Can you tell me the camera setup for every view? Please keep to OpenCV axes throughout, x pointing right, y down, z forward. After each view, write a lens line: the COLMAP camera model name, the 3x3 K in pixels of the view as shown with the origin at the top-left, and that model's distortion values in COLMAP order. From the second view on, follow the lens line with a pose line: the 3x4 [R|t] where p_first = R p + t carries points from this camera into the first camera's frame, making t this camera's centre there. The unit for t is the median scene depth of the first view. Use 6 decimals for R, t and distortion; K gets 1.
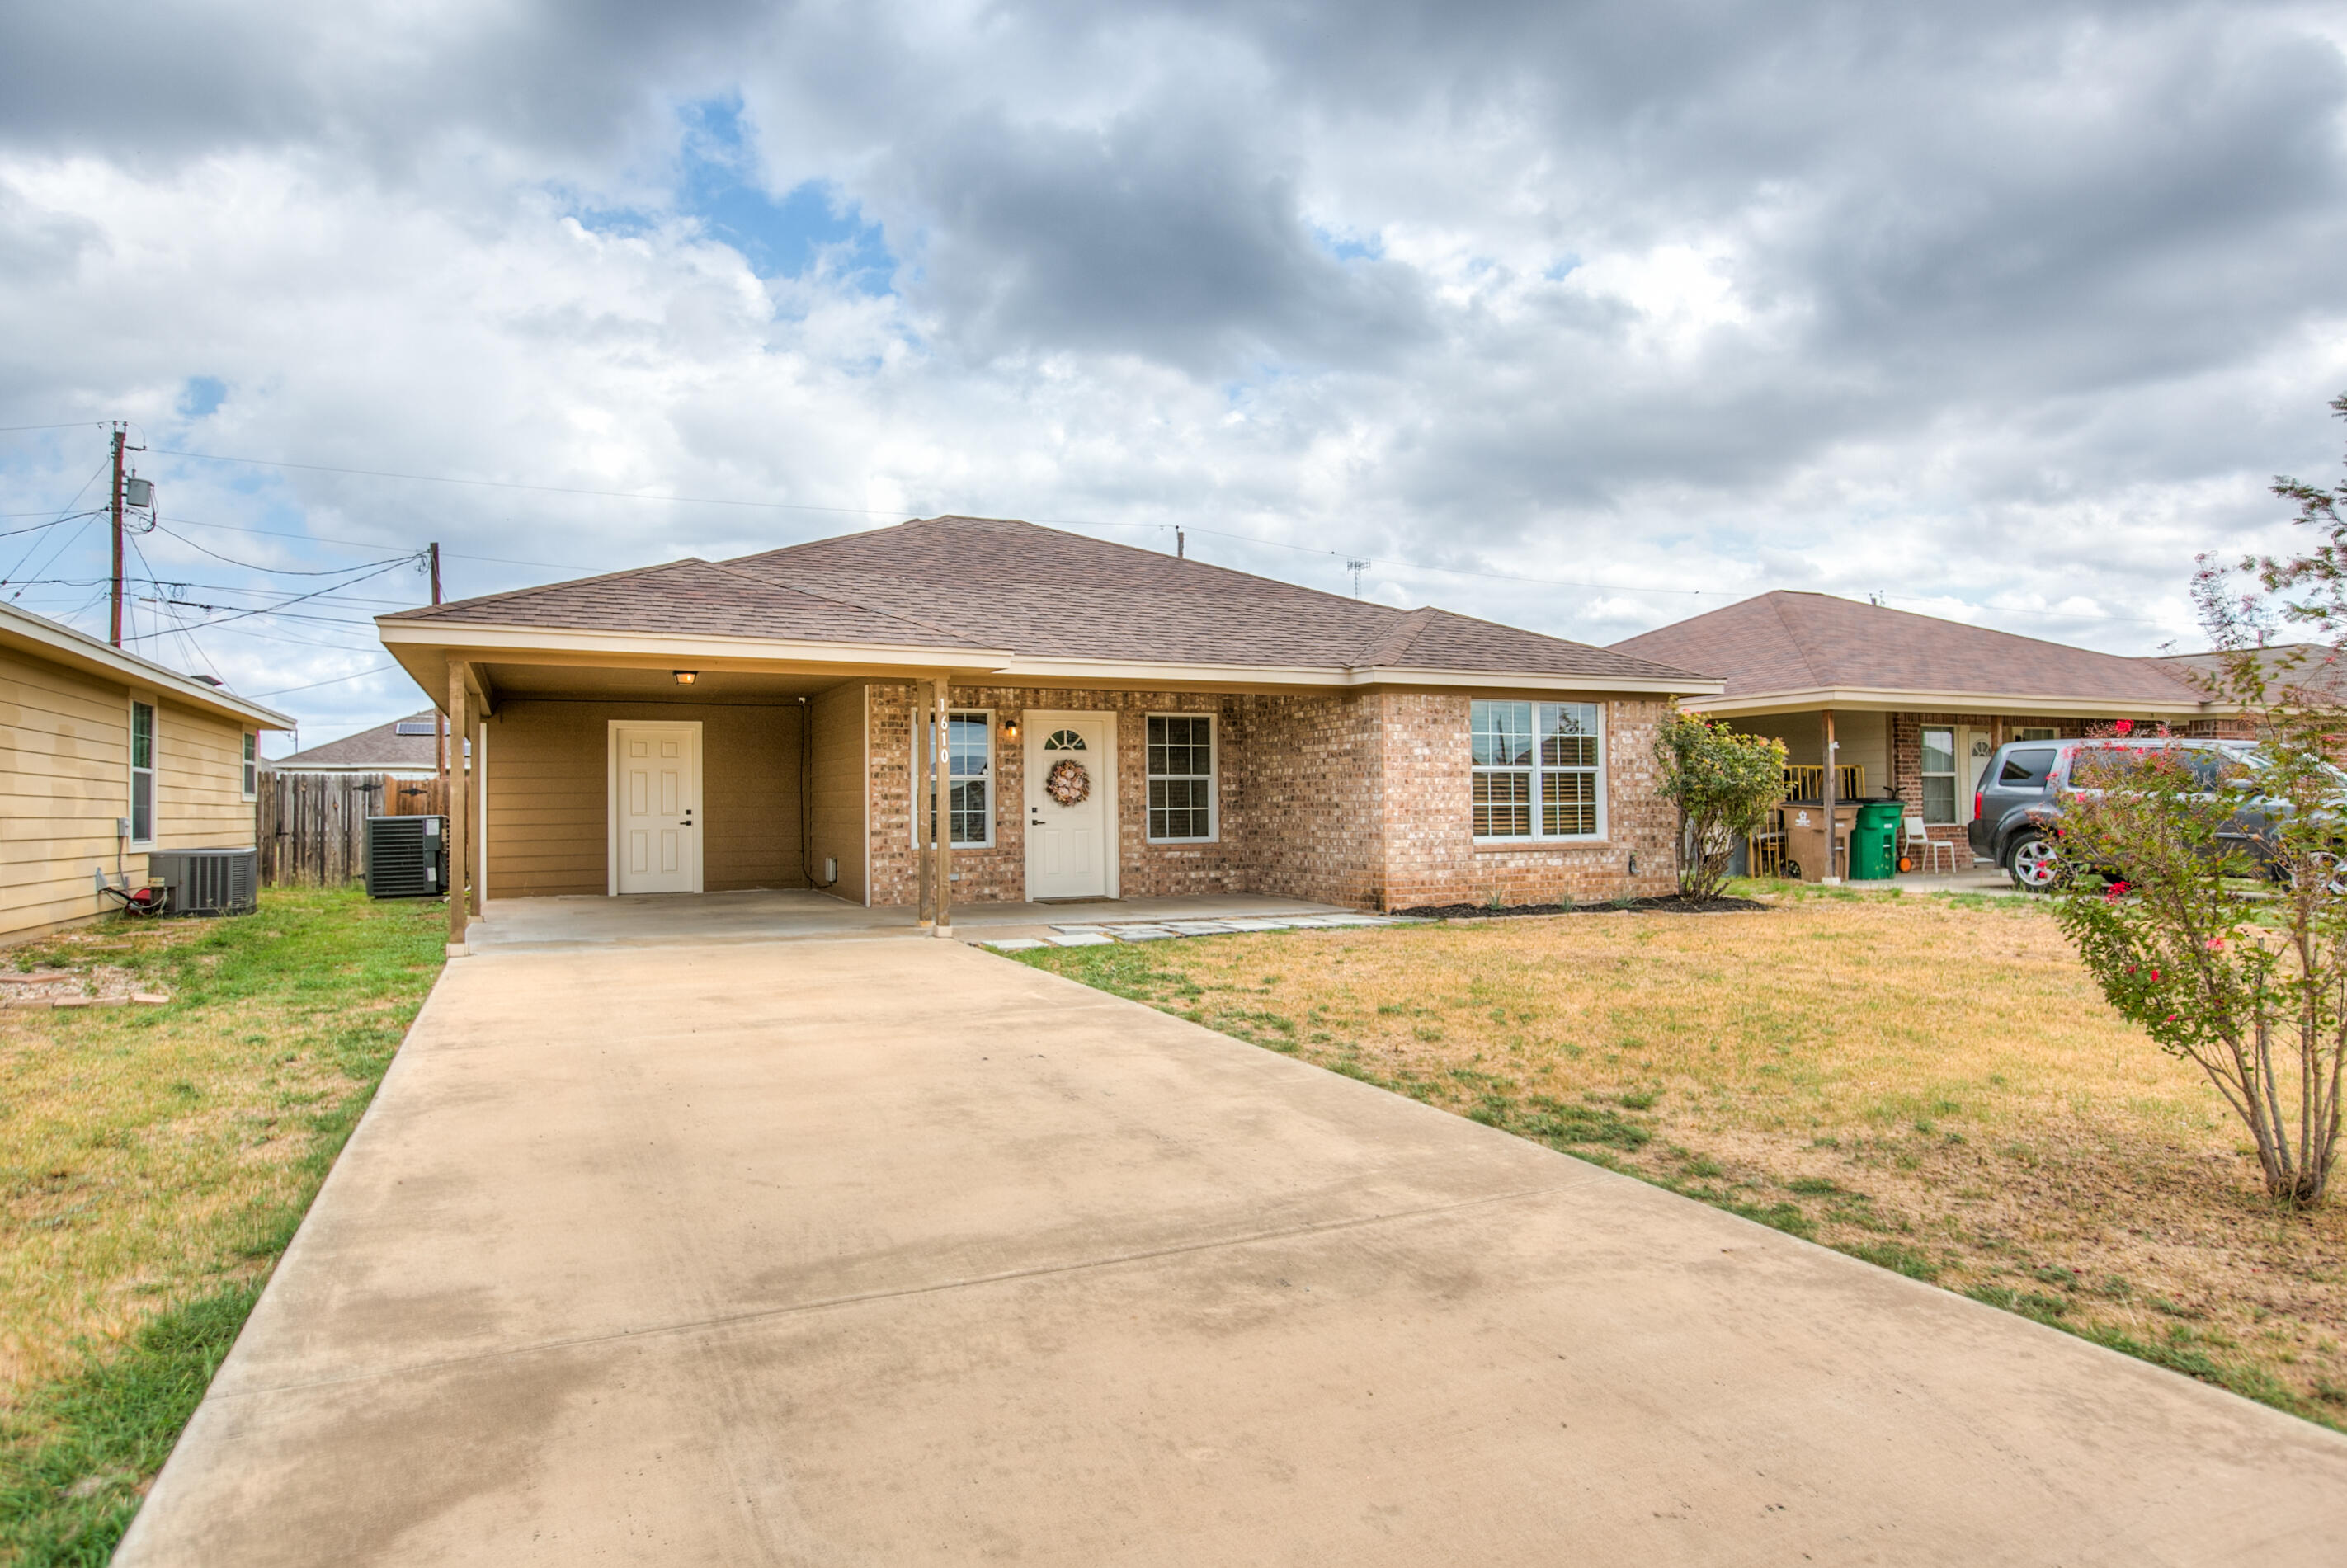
lens RADIAL K [[1378.2, 0, 1183.1], [0, 1378.2, 756.9], [0, 0, 1]] dist [-0.018458, 0.001219]
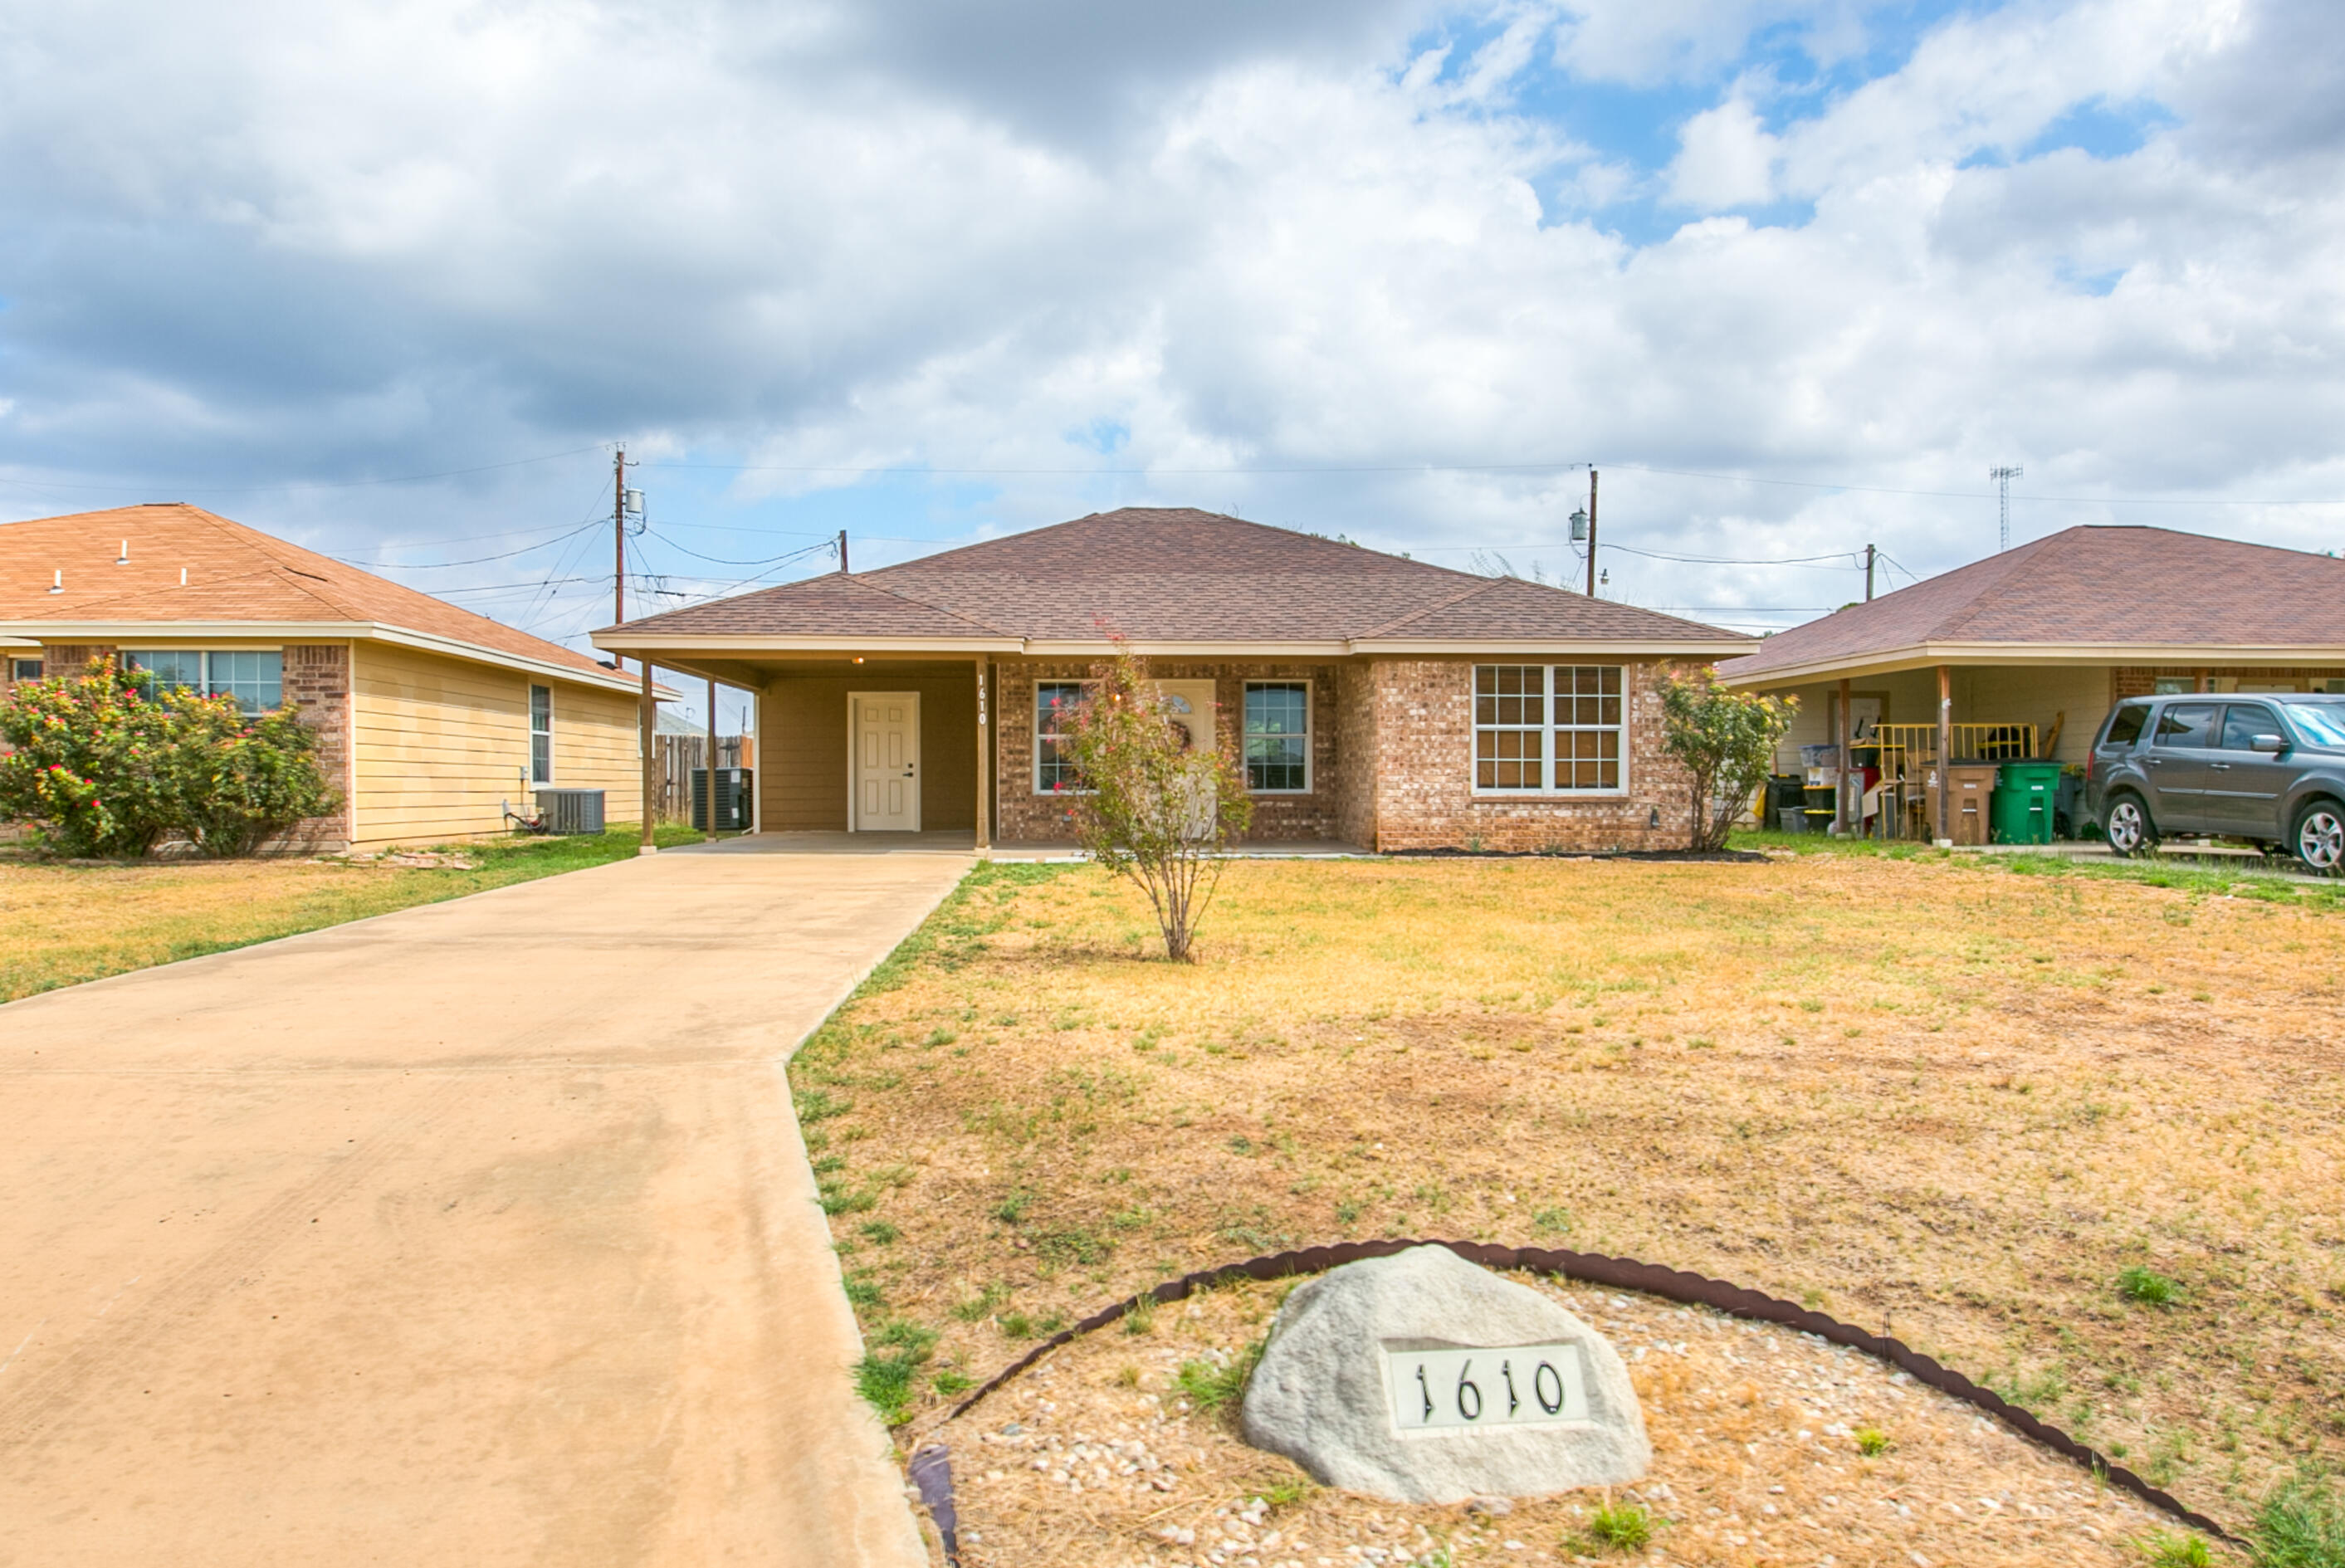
lens RADIAL K [[1608.7, 0, 1172.5], [0, 1608.7, 784.0], [0, 0, 1]] dist [-0.045635, 0.000745]
pose [[0.925604, 0.009056, -0.378384, 0.456606], [0.006103, 0.999227, 0.038844, 0.002426], [0.378443, -0.038263, 0.924833, -0.276518]]
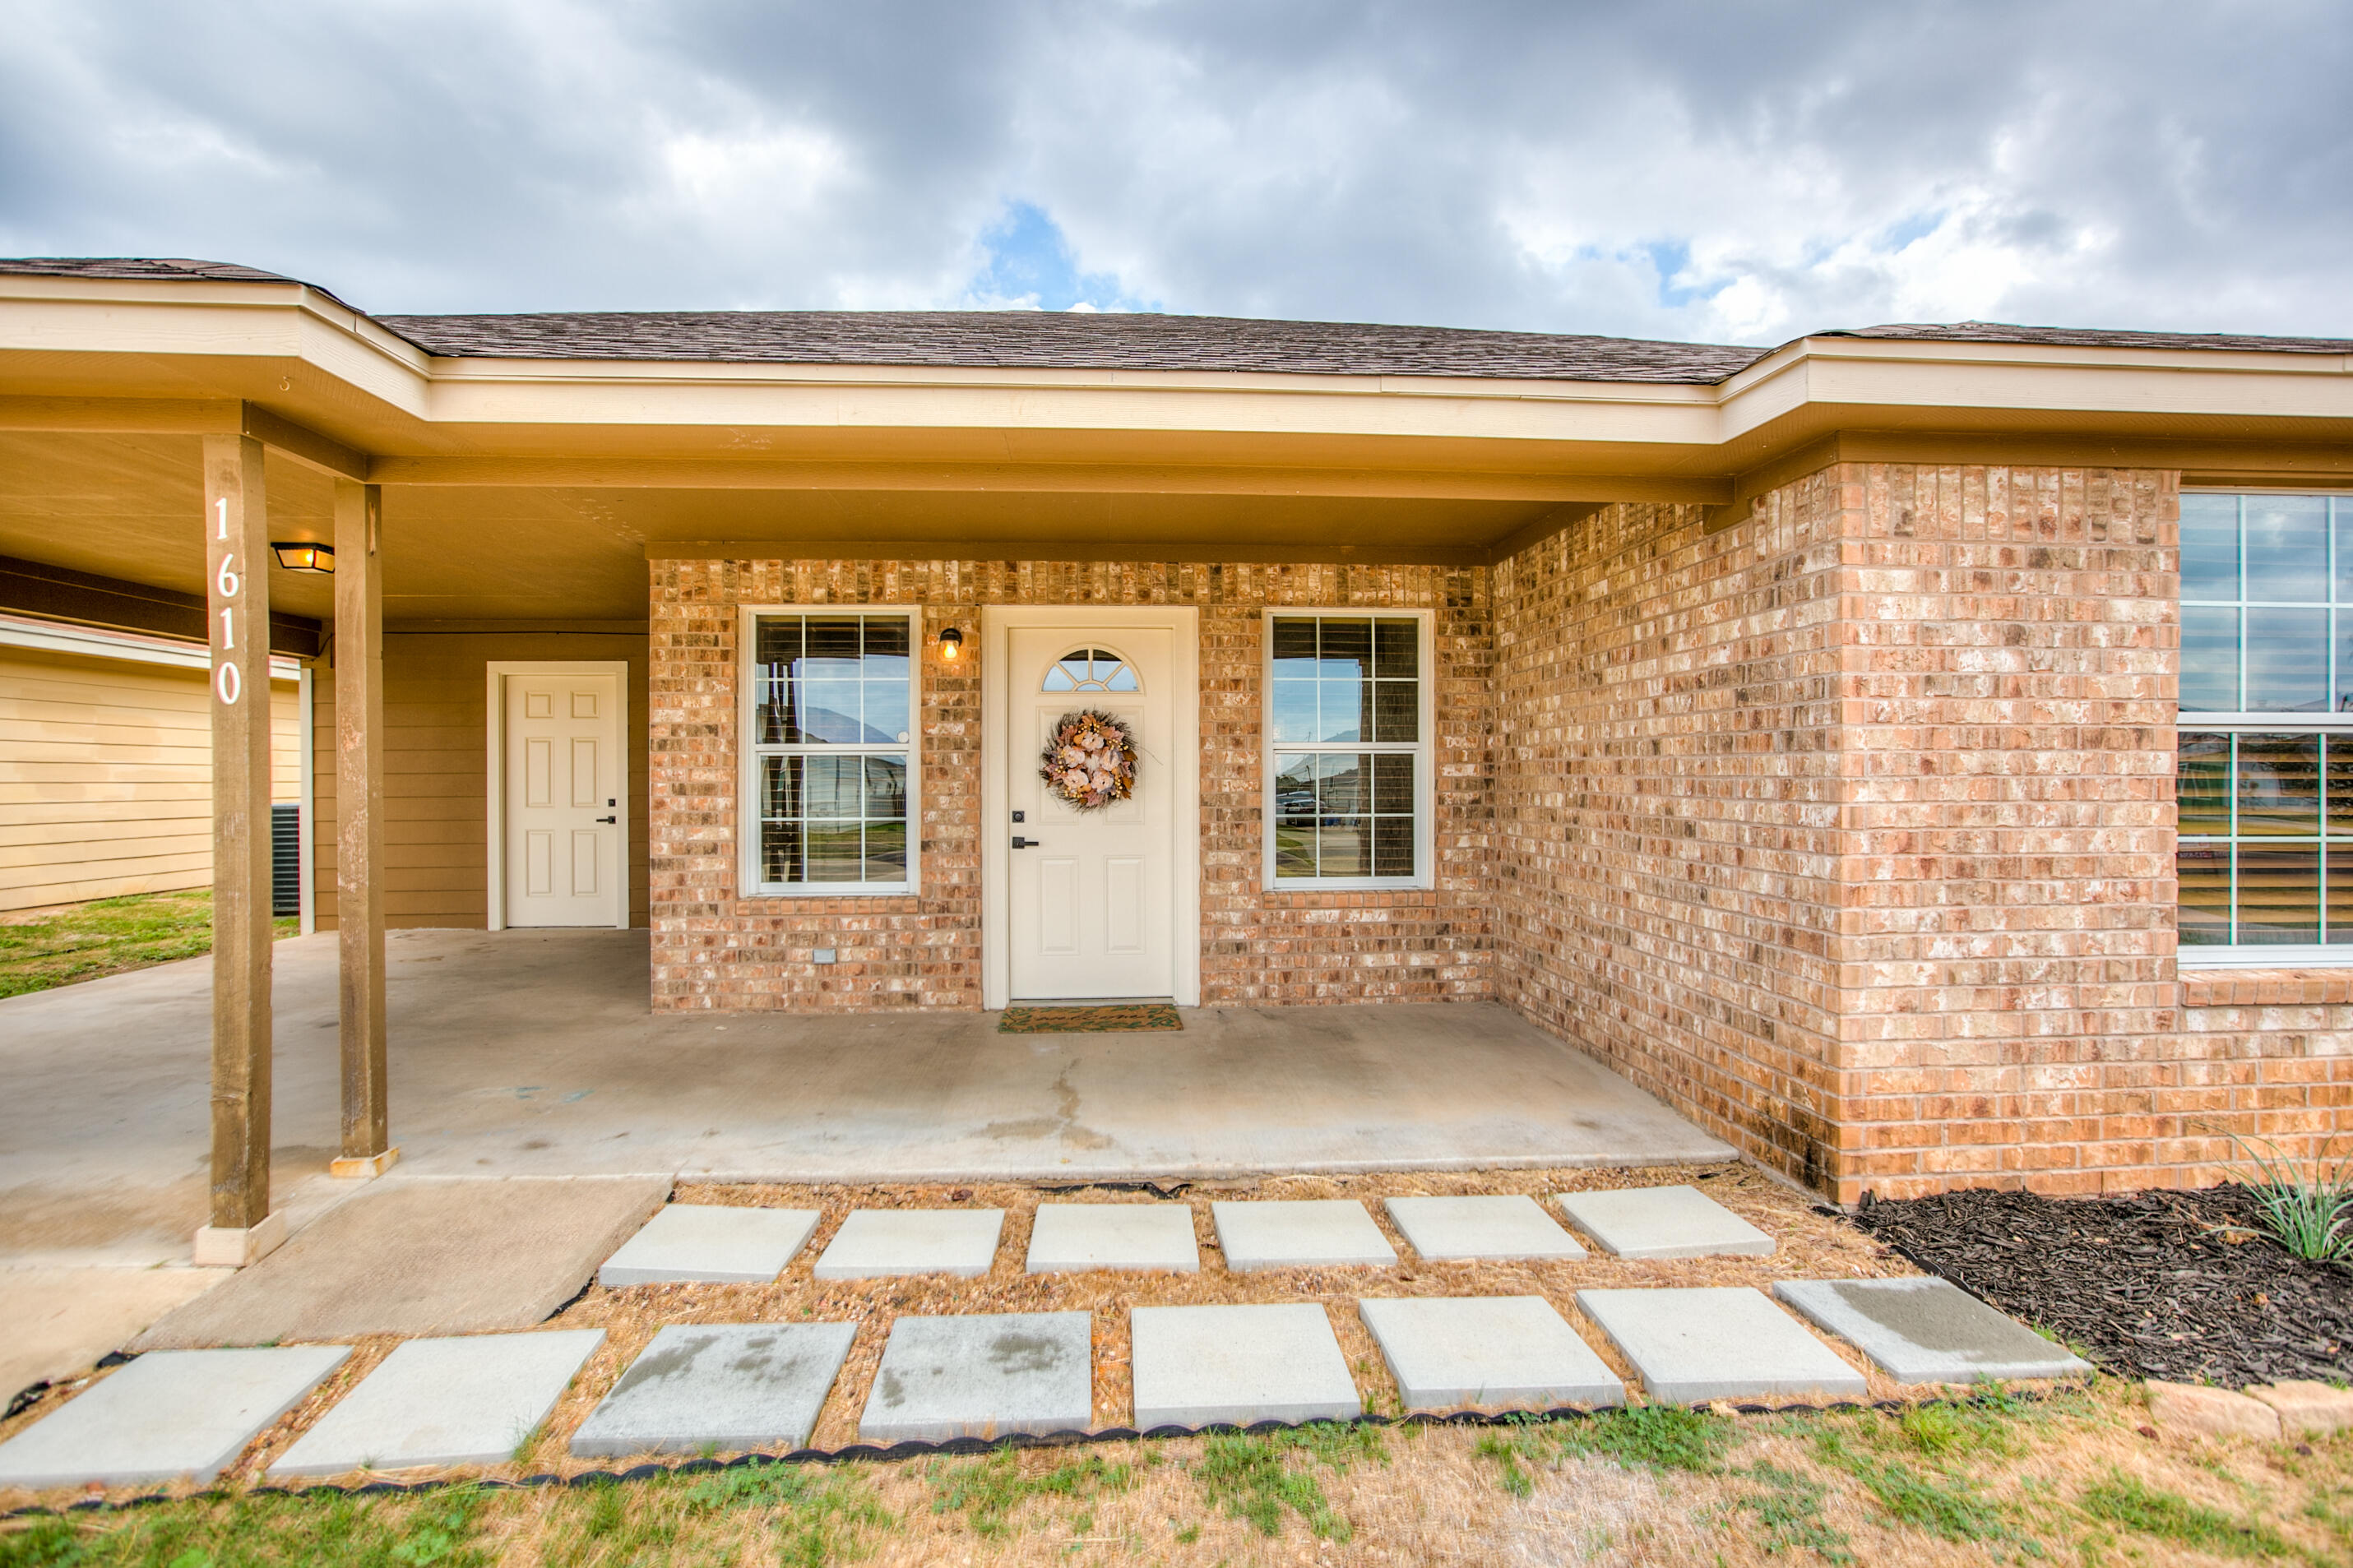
lens RADIAL K [[1185.8, 0, 1169.8], [0, 1185.8, 785.8], [0, 0, 1]] dist [-0.053731, 0.031036]
pose [[0.931722, 0.011216, -0.363000, 0.095169], [0.006164, 0.998891, 0.046683, 0.009170], [0.363120, -0.045733, 0.930619, 0.663027]]
